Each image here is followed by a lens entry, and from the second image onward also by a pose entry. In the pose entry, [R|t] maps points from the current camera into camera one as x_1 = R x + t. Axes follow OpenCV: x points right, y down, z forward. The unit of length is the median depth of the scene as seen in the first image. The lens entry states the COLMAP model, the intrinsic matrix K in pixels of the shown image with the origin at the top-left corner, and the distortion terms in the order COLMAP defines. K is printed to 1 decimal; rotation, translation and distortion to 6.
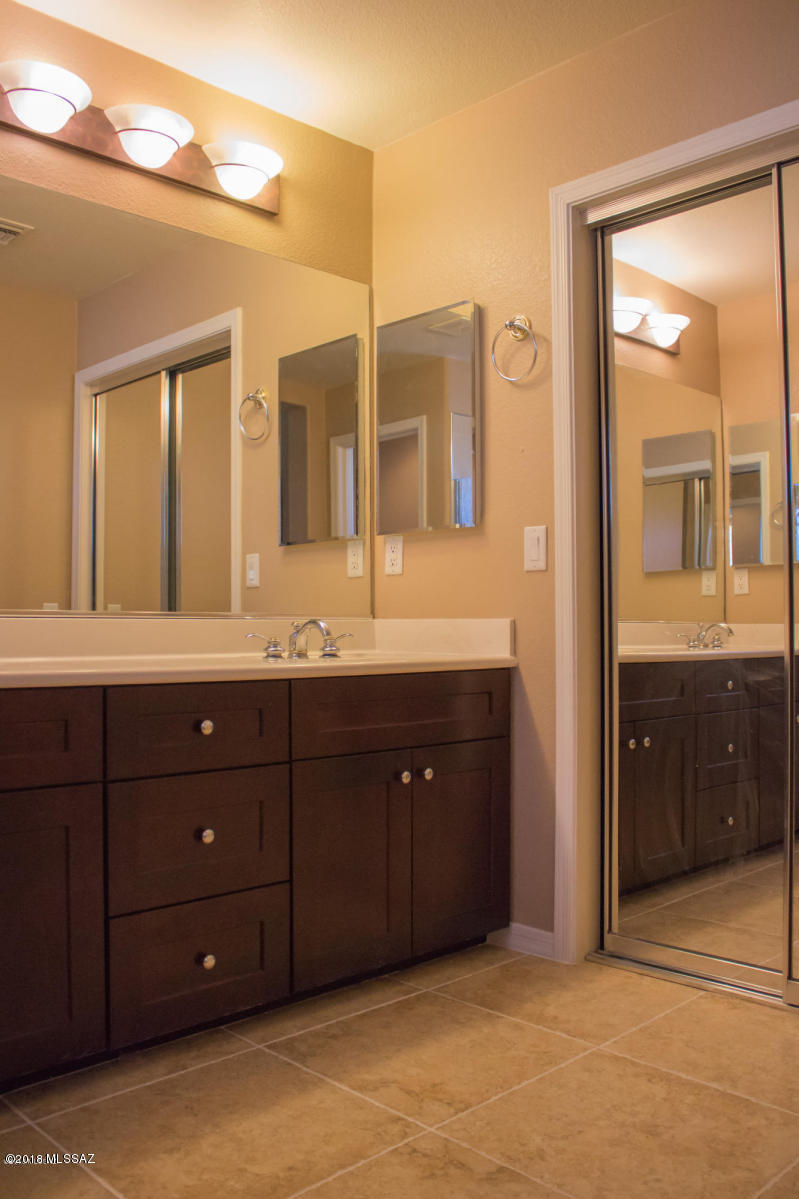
lens RADIAL K [[1010.1, 0, 406.1], [0, 1010.1, 606.6], [0, 0, 1]] dist [-0.122935, 0.063107]
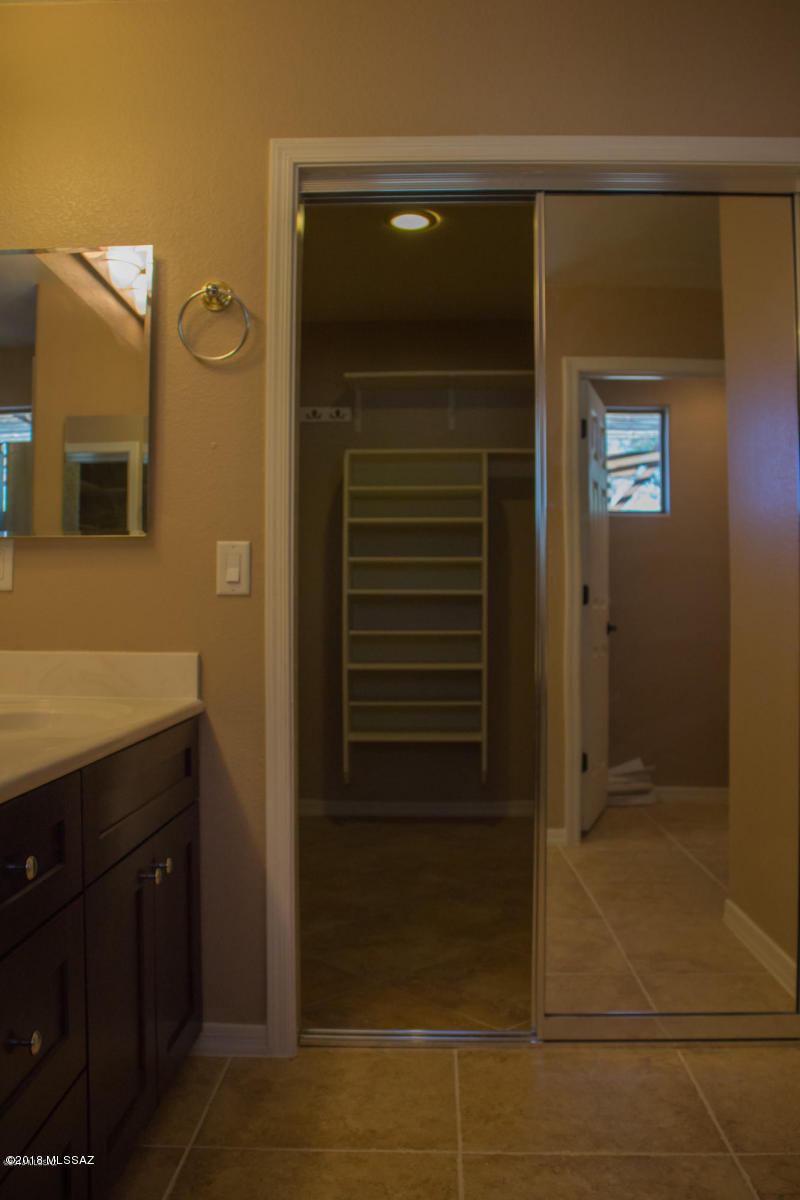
lens RADIAL K [[1010.9, 0, 399.7], [0, 1010.9, 595.0], [0, 0, 1]] dist [-0.122935, 0.063107]
pose [[0.729477, 0.004535, 0.683990, -0.340950], [-0.011717, 0.999914, 0.005867, -0.042894], [-0.683904, -0.012294, 0.729468, 0.310403]]
